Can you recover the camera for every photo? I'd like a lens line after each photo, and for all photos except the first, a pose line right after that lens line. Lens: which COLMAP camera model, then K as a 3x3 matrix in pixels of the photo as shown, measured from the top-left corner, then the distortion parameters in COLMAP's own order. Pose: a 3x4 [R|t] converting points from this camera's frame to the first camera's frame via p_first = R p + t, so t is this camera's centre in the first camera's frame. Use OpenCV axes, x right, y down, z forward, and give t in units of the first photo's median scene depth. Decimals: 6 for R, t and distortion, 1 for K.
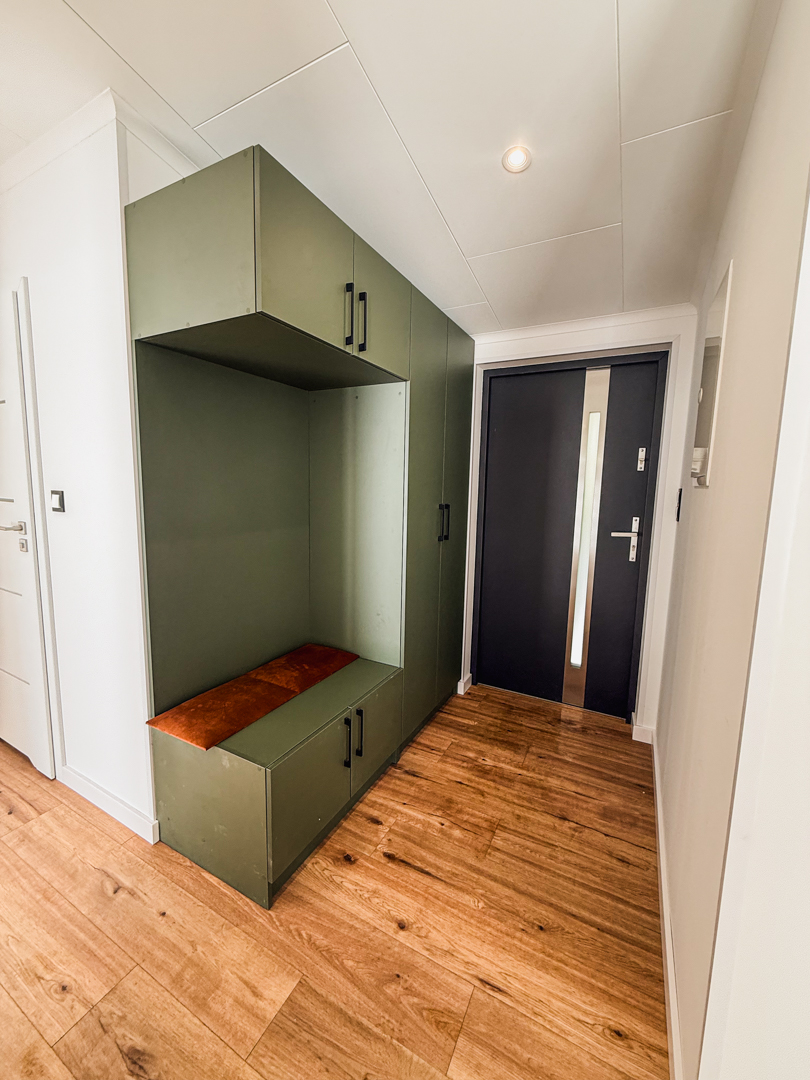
lens RADIAL K [[430.4, 0, 409.6], [0, 430.4, 534.4], [0, 0, 1]] dist [-0.003844, 0.000028]
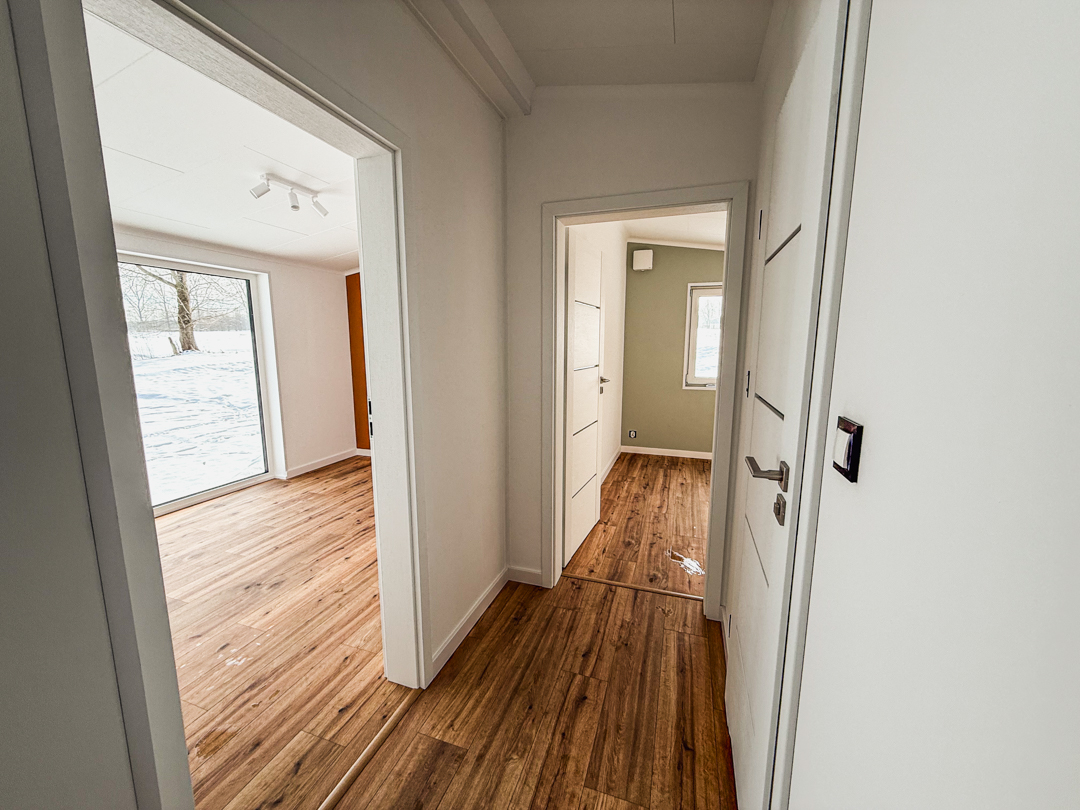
lens RADIAL K [[430.4, 0, 540.2], [0, 430.4, 403.6], [0, 0, 1]] dist [-0.003844, 0.000028]
pose [[0.160673, 0.122899, -0.979326, -0.504555], [-0.121602, 0.987123, 0.103927, -0.120330], [0.979488, 0.102390, 0.173548, 0.671502]]
